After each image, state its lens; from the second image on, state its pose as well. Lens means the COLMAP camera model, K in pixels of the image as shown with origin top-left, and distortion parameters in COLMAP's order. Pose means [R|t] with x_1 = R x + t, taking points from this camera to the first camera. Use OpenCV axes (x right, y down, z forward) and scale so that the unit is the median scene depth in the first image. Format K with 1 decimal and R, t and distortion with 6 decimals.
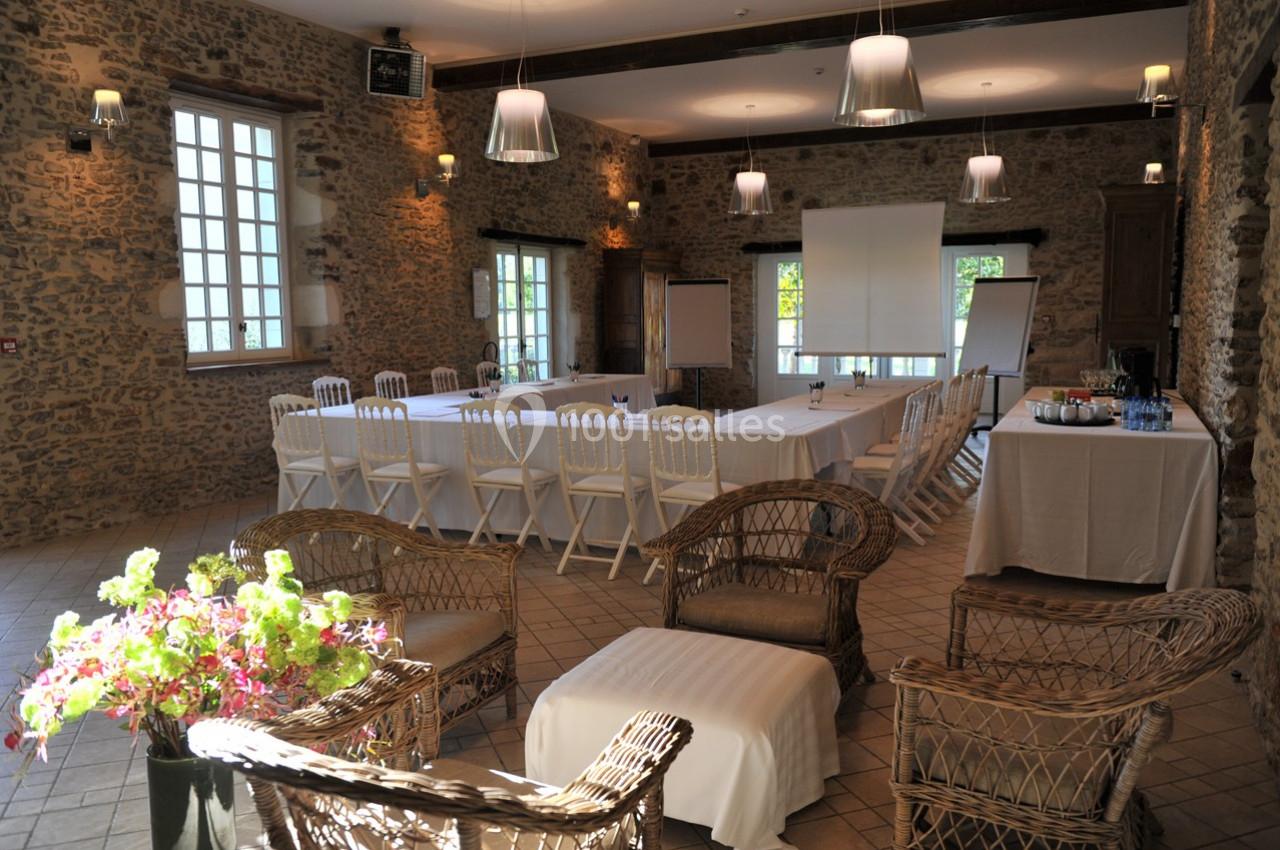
lens RADIAL K [[912.9, 0, 688.5], [0, 912.9, 421.5], [0, 0, 1]] dist [-0.029994, 0.013828]
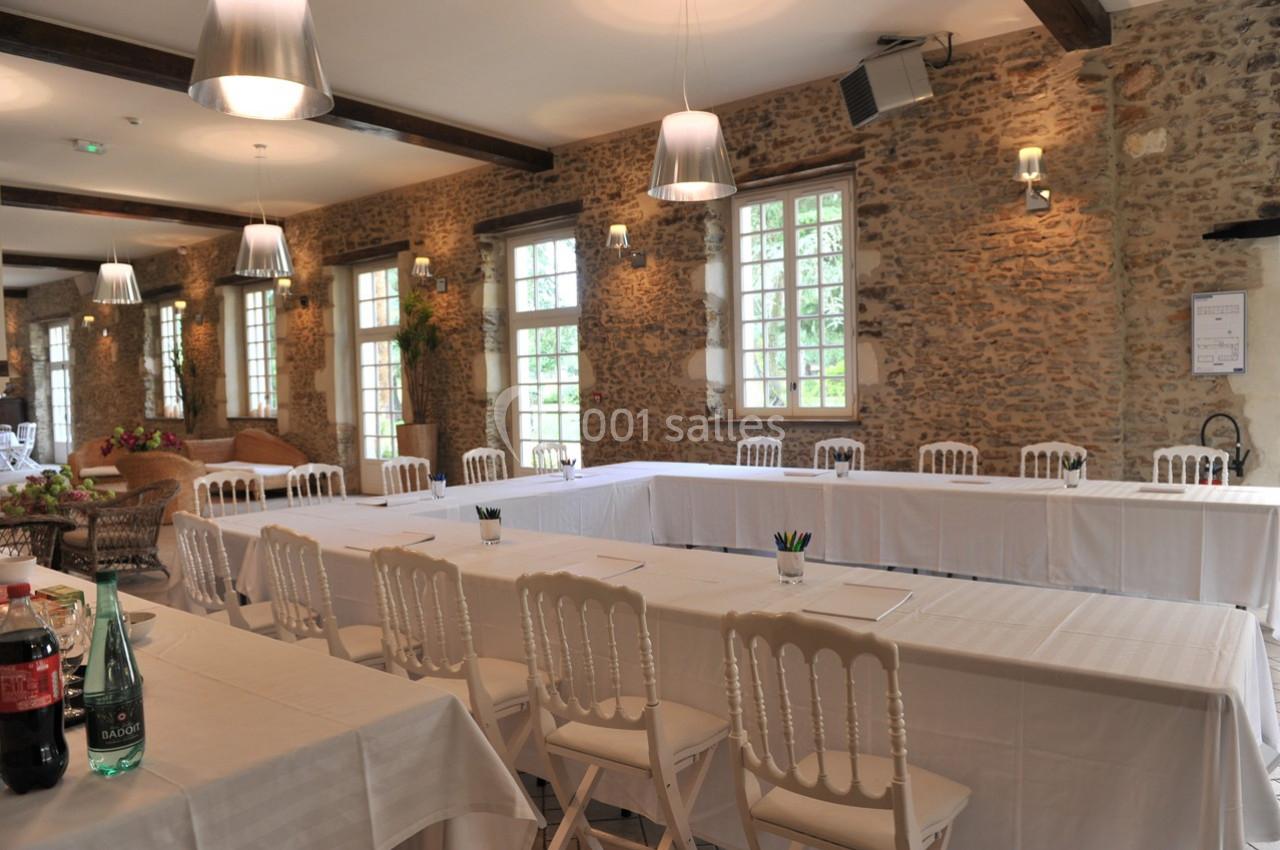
lens RADIAL K [[912.9, 0, 688.5], [0, 912.9, 421.5], [0, 0, 1]] dist [-0.029994, 0.013828]
pose [[-0.195945, 0.062759, -0.978605, 0.717432], [-0.087504, 0.992850, 0.081193, -0.166057], [0.976703, 0.101541, -0.189052, 1.292734]]
